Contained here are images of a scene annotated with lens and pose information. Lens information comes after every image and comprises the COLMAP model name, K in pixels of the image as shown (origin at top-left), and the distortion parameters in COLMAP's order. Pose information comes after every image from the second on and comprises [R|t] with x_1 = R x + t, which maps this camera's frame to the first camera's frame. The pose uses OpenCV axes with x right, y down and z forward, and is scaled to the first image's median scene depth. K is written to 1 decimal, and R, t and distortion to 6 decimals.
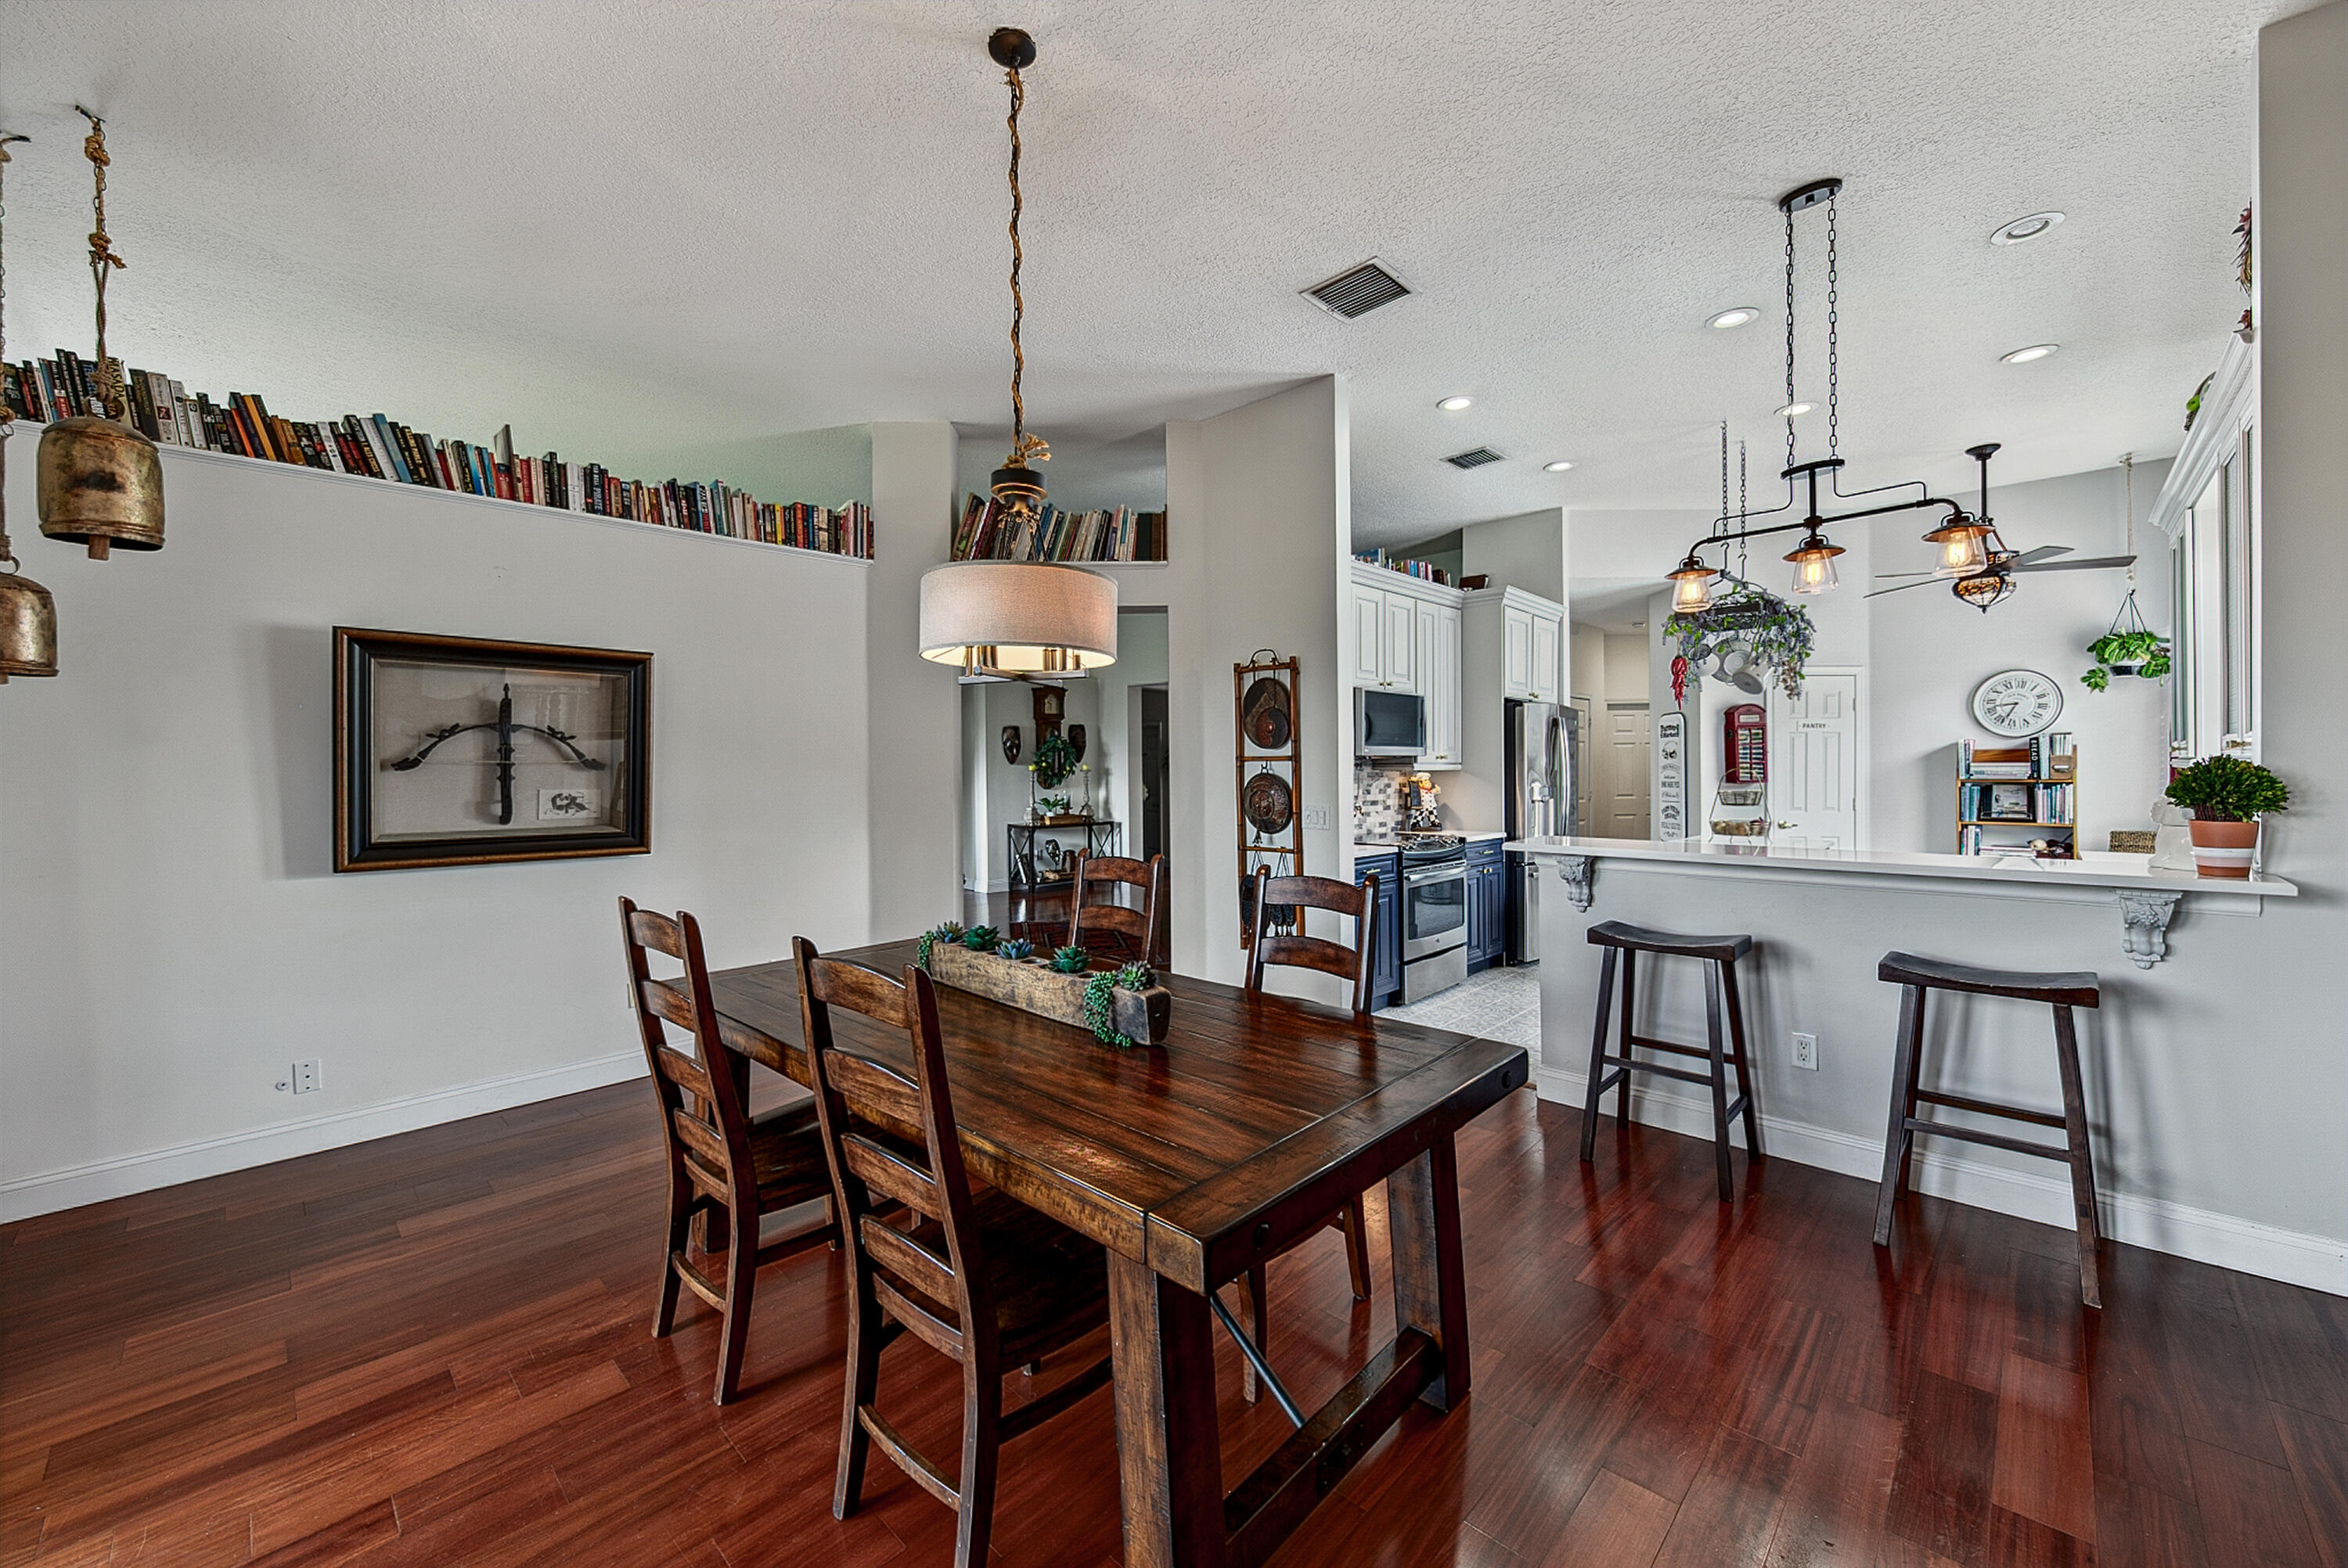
lens RADIAL K [[894.3, 0, 1174.0], [0, 894.3, 784.0], [0, 0, 1]] dist [0.001085, 0.000036]
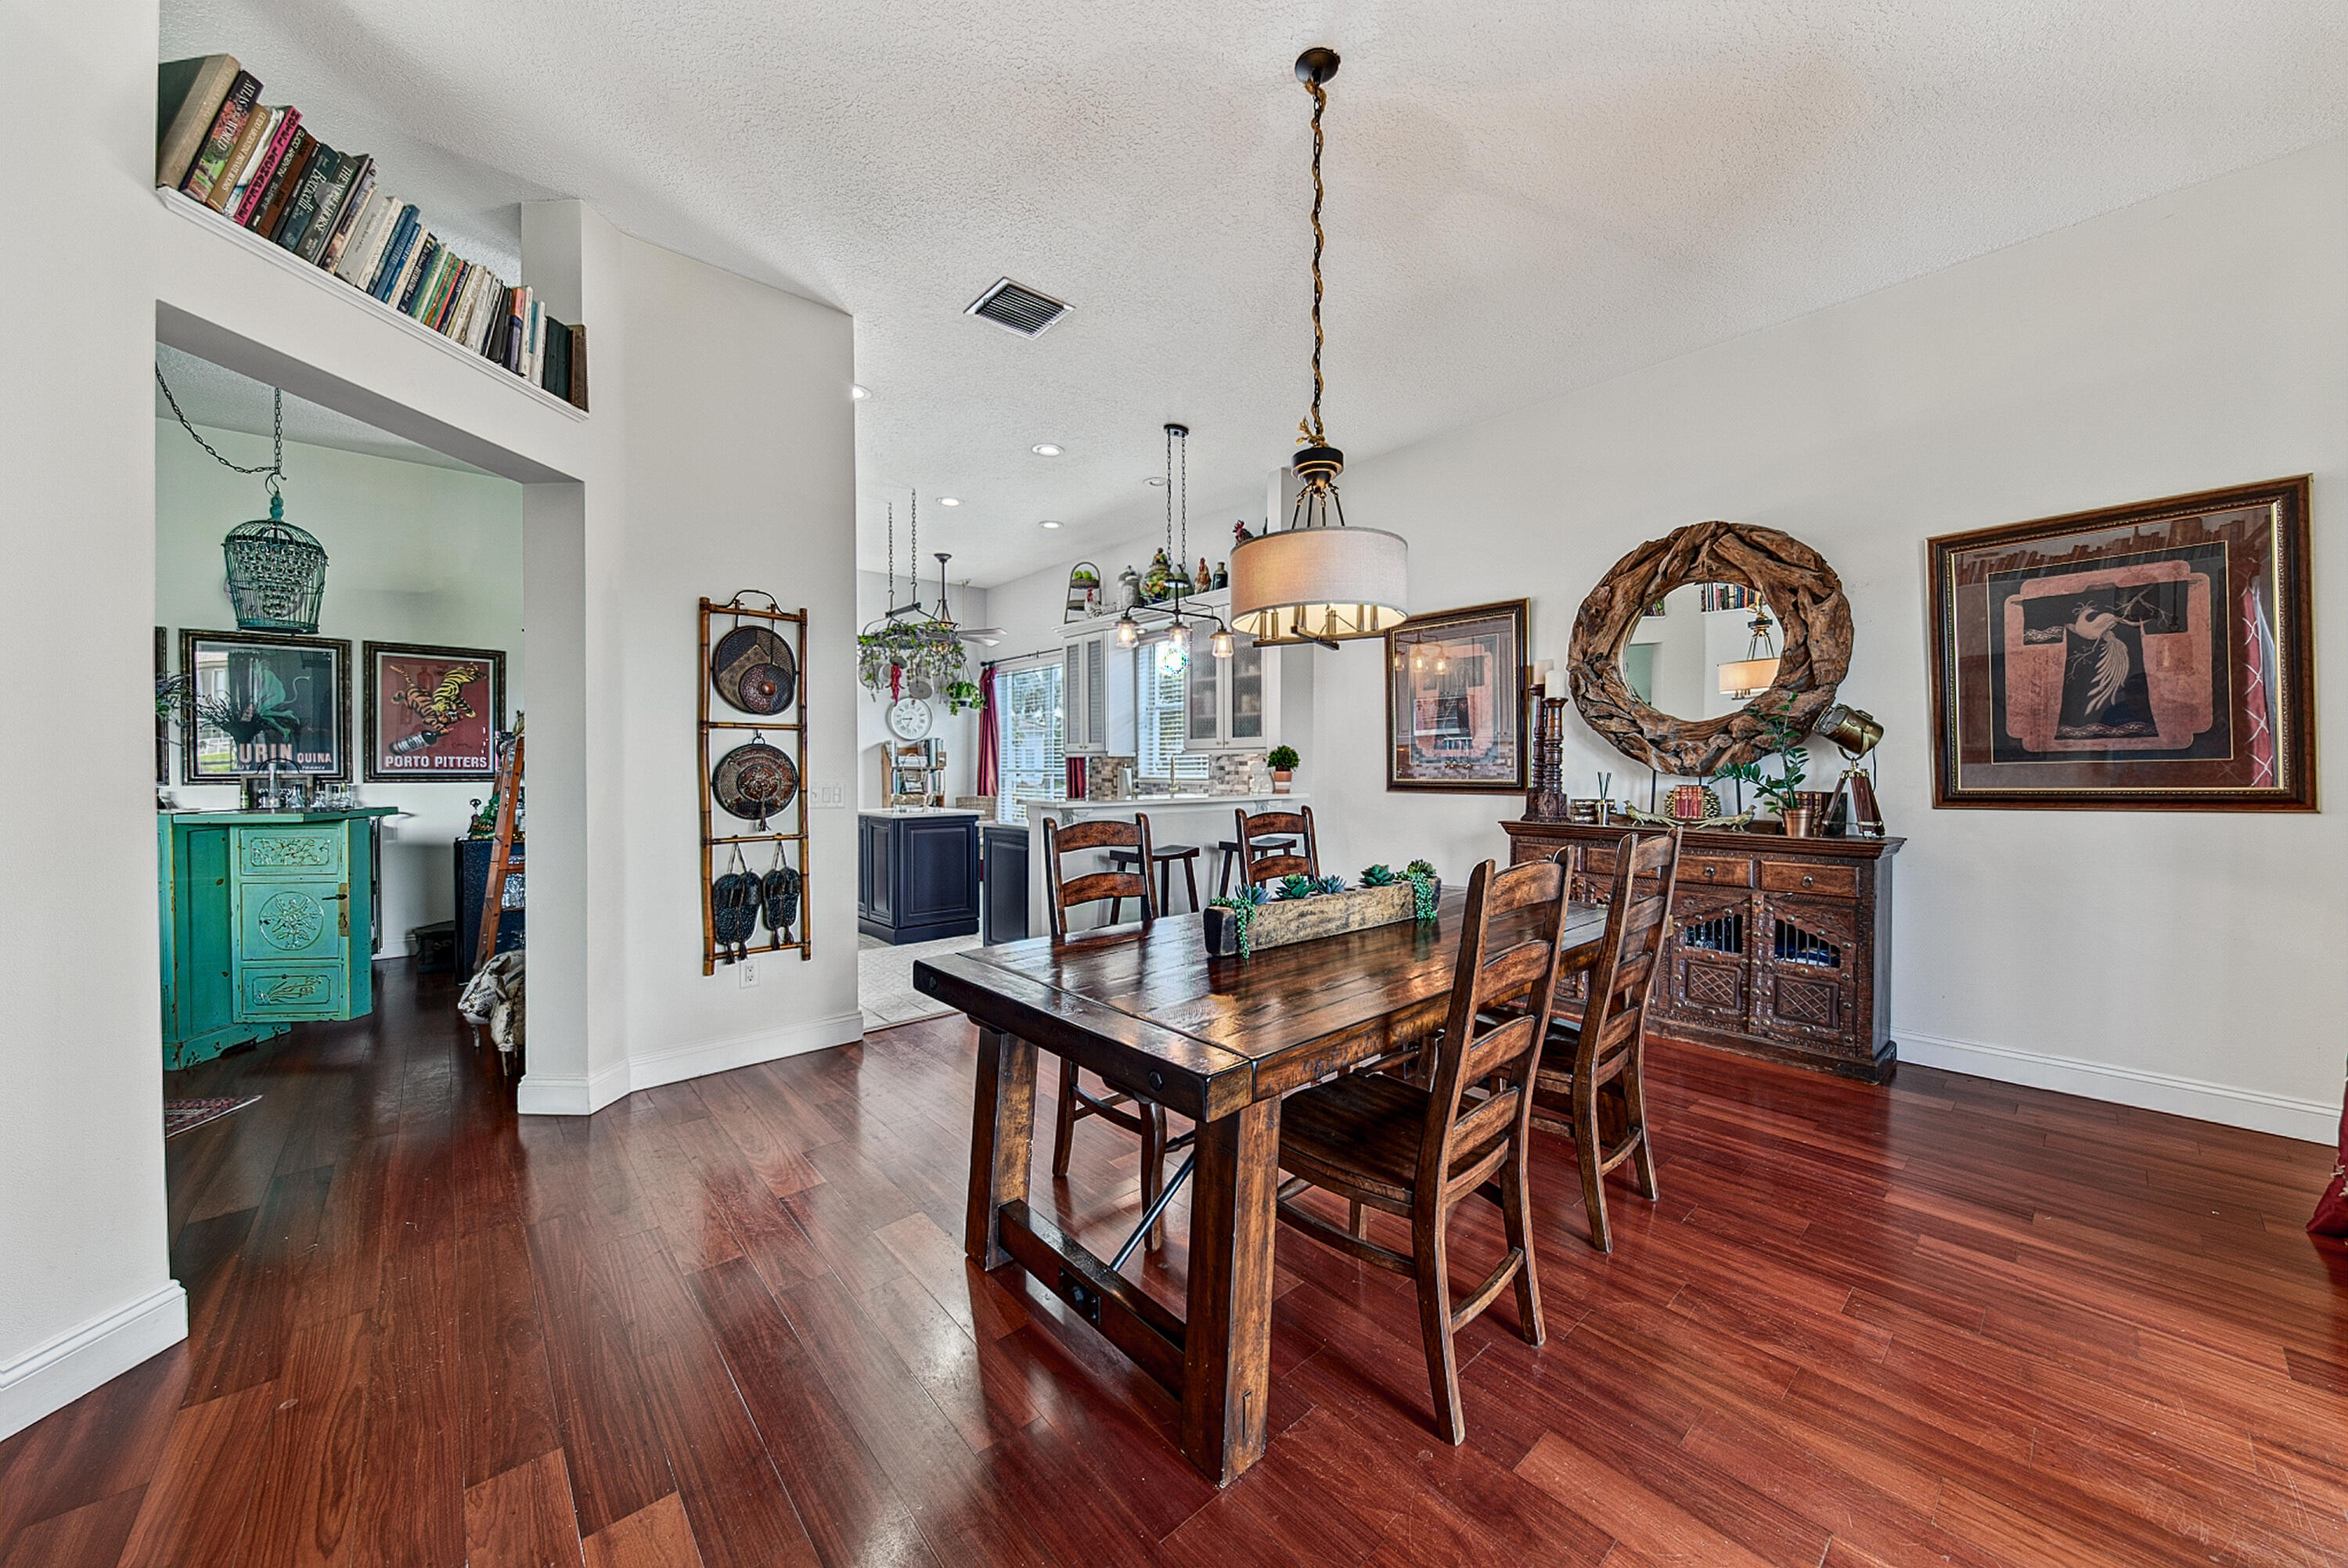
lens RADIAL K [[840.1, 0, 1167.1], [0, 840.1, 766.4], [0, 0, 1]] dist [0.000445, -0.000022]
pose [[0.087919, 0.009860, 0.996079, -0.619229], [0.015872, 0.999810, -0.011298, 0.022348], [-0.996001, 0.016803, 0.087746, 0.567381]]
